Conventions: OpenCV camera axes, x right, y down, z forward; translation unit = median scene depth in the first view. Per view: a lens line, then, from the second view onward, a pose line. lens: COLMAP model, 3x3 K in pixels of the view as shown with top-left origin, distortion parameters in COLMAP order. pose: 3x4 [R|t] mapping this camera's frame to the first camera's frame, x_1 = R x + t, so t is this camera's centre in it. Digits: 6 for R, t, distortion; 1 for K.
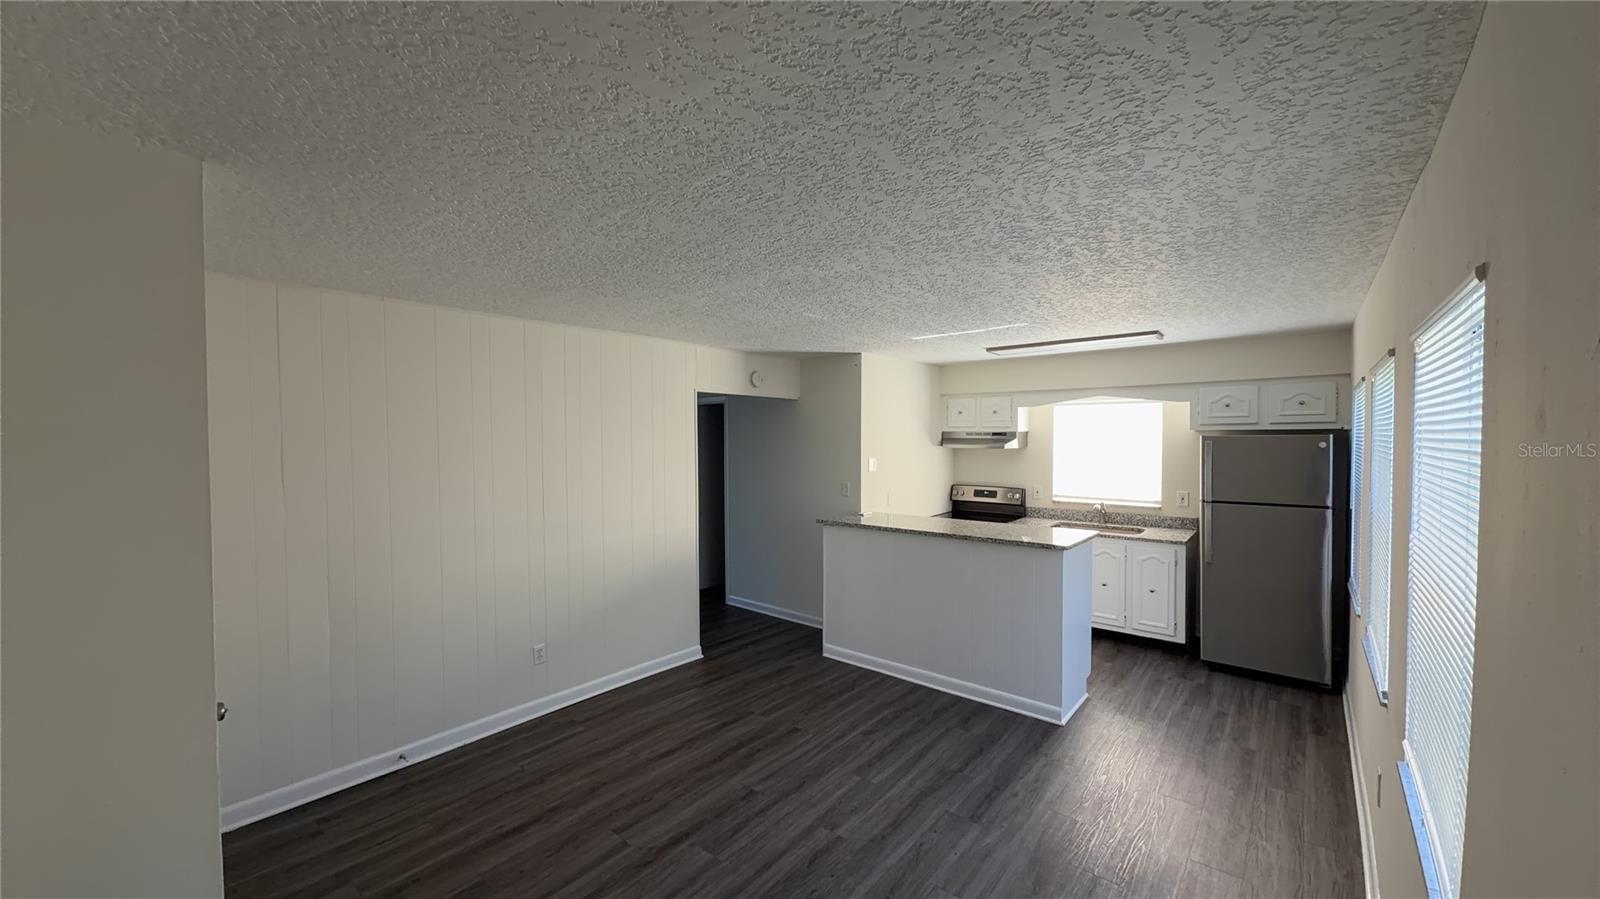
lens RADIAL K [[606.4, 0, 792.3], [0, 606.4, 452.9], [0, 0, 1]] dist [-0.000127, -0.000113]
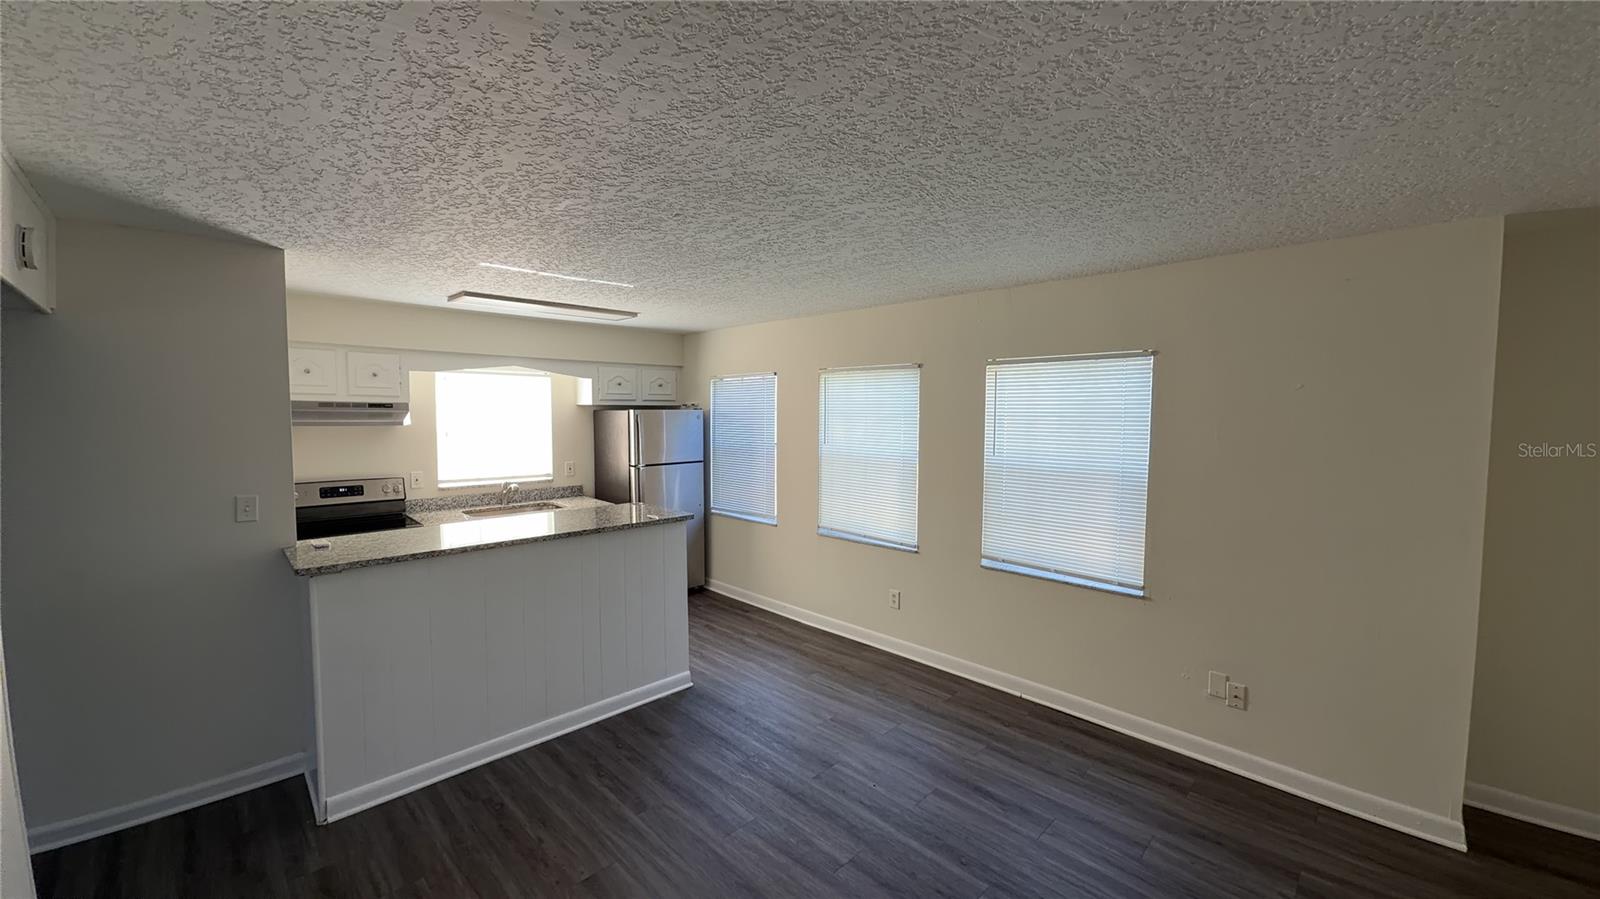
lens RADIAL K [[606.4, 0, 803.3], [0, 606.4, 456.0], [0, 0, 1]] dist [-0.000127, -0.000113]
pose [[0.078522, -0.067816, 0.994603, -0.529275], [0.022408, 0.997552, 0.066248, -0.011633], [-0.996661, 0.017085, 0.079849, 0.679854]]
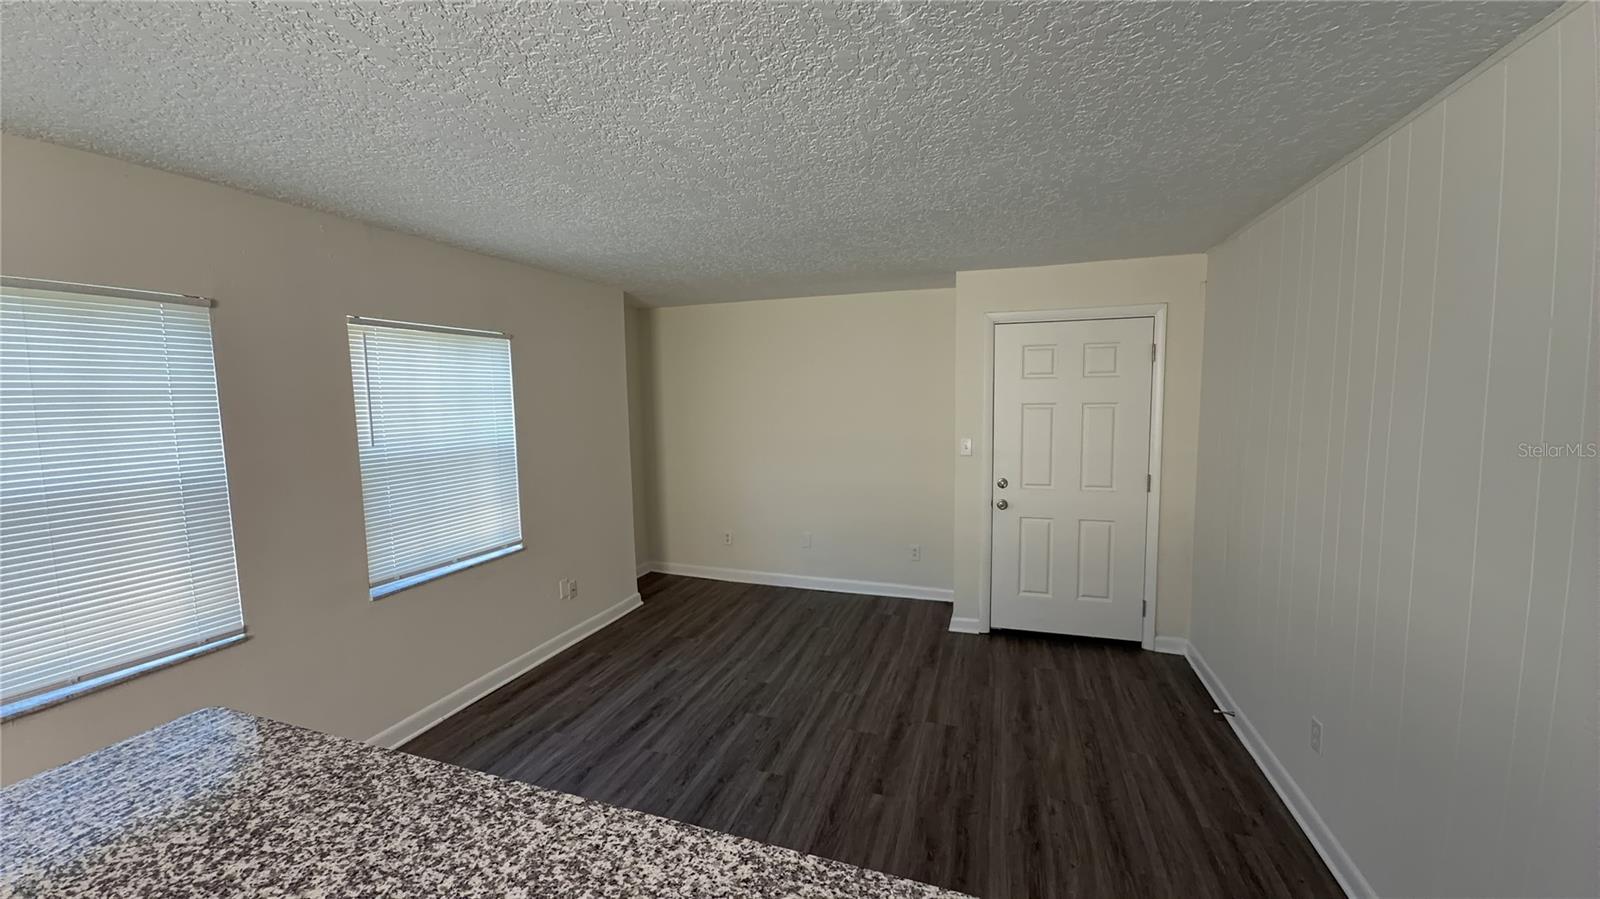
lens RADIAL K [[606.4, 0, 800.9], [0, 606.4, 448.8], [0, 0, 1]] dist [-0.000127, -0.000113]
pose [[-0.928883, 0.052453, -0.366639, 0.251884], [0.008697, 0.992737, 0.119991, -0.021325], [0.370270, 0.108269, -0.922593, 1.315812]]
